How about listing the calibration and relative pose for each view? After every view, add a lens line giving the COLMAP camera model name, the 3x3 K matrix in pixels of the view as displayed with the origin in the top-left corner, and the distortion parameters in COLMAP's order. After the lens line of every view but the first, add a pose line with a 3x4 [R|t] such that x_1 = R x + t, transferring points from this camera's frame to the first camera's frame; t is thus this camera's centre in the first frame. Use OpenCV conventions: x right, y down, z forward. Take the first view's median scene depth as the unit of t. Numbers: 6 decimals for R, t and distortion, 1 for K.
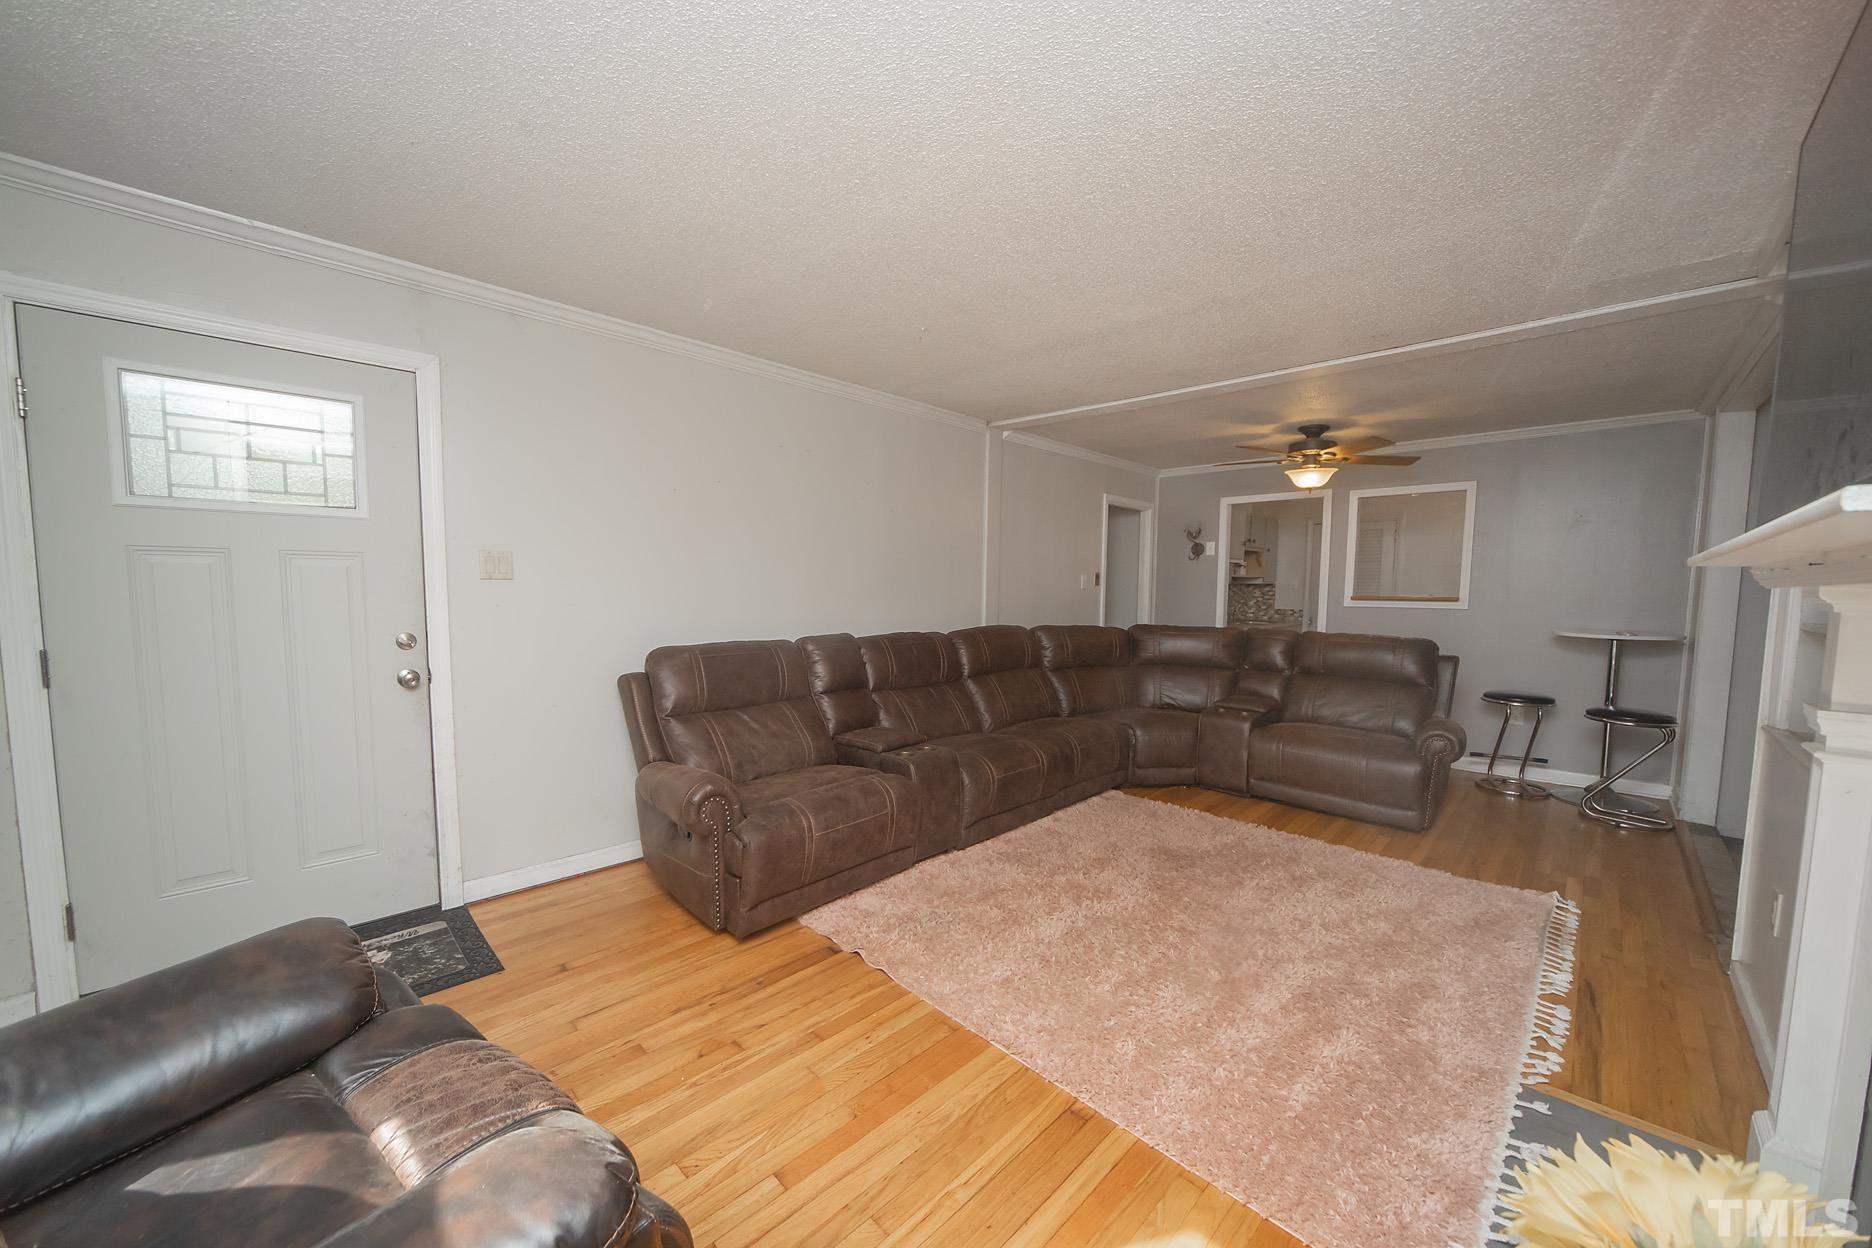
lens RADIAL K [[684.8, 0, 925.9], [0, 684.8, 634.5], [0, 0, 1]] dist [-0.001644, -0.000011]
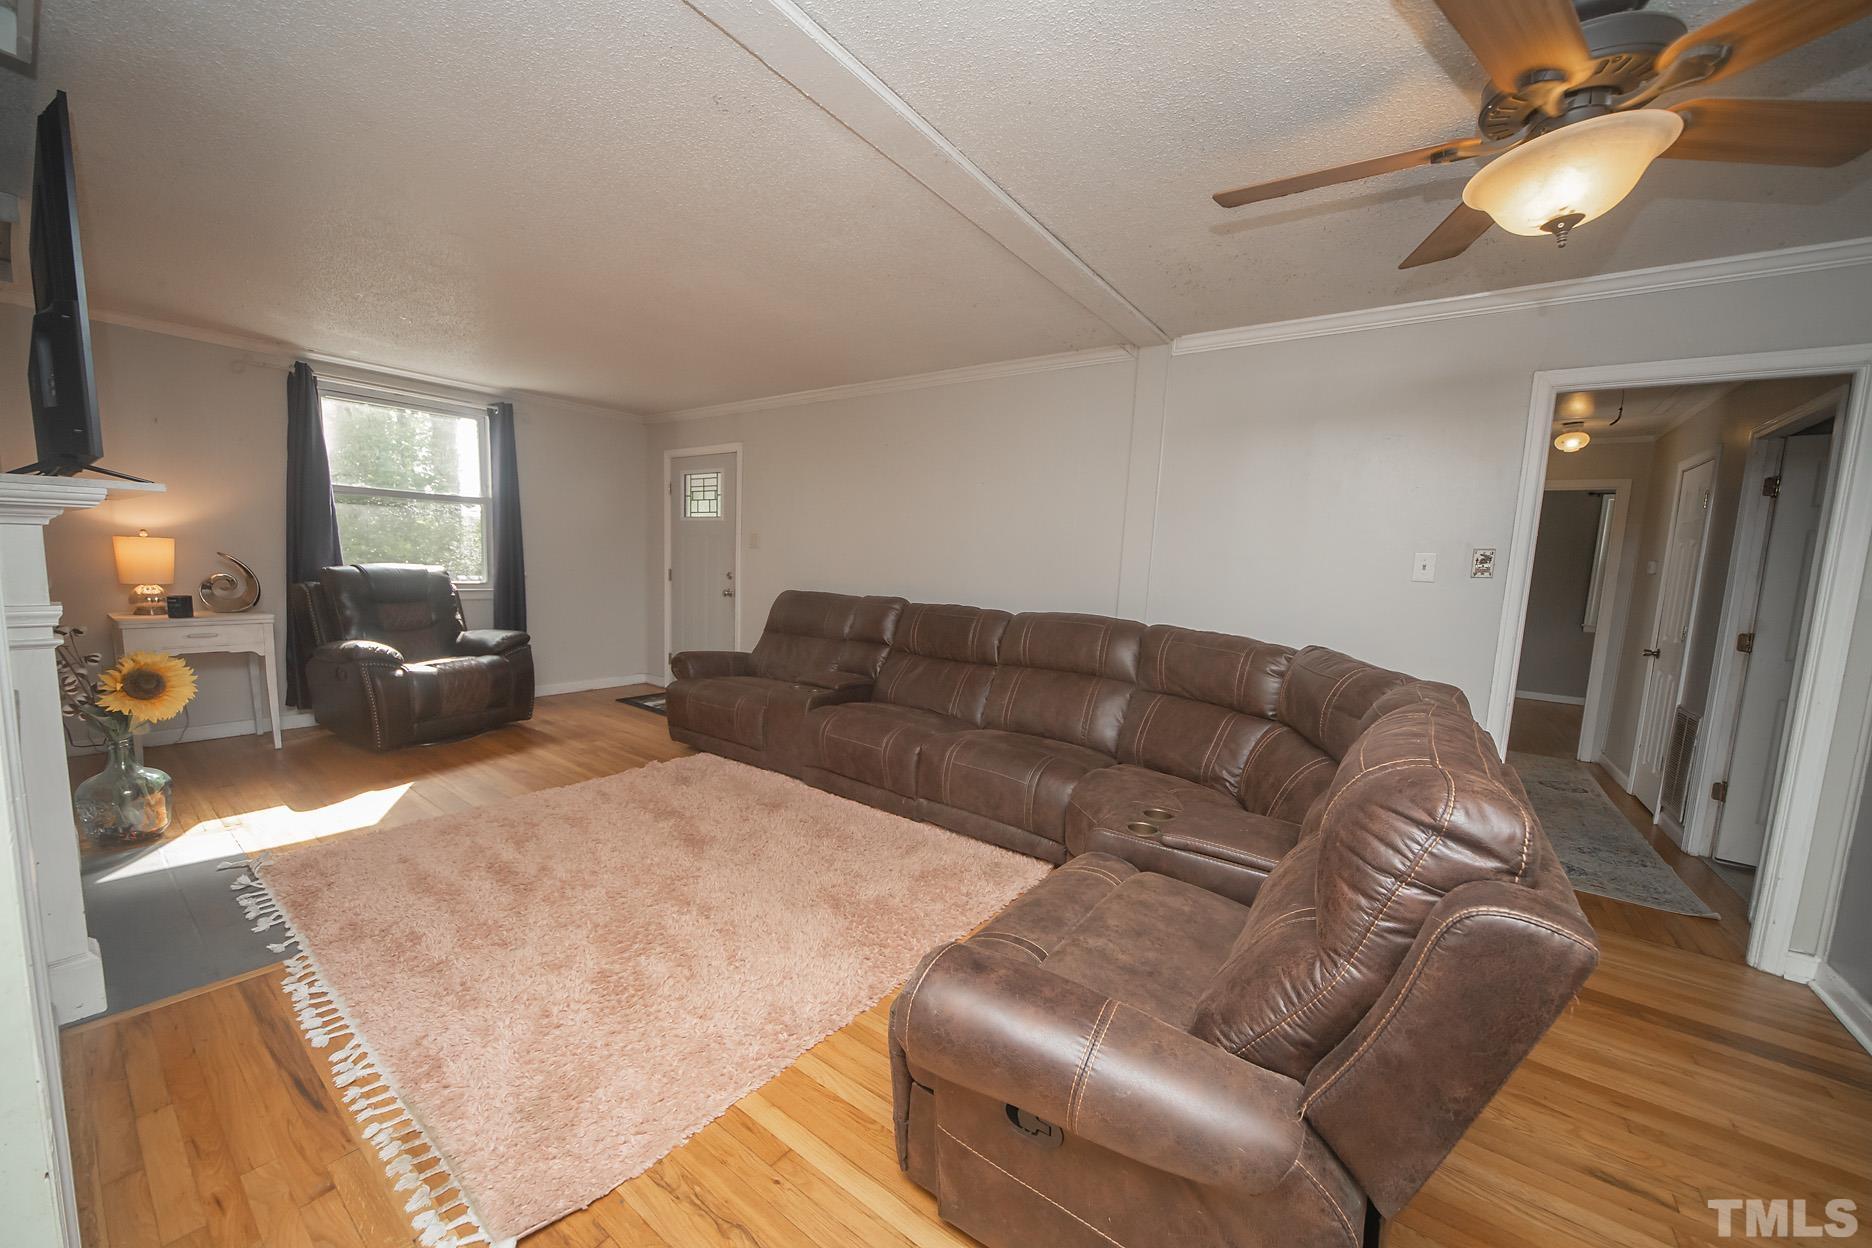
lens RADIAL K [[684.8, 0, 927.8], [0, 684.8, 634.3], [0, 0, 1]] dist [-0.001644, -0.000011]
pose [[0.131418, 0.102031, -0.986062, 1.759802], [-0.105841, 0.990448, 0.088379, -0.075196], [0.985661, 0.092752, 0.140961, 1.536893]]
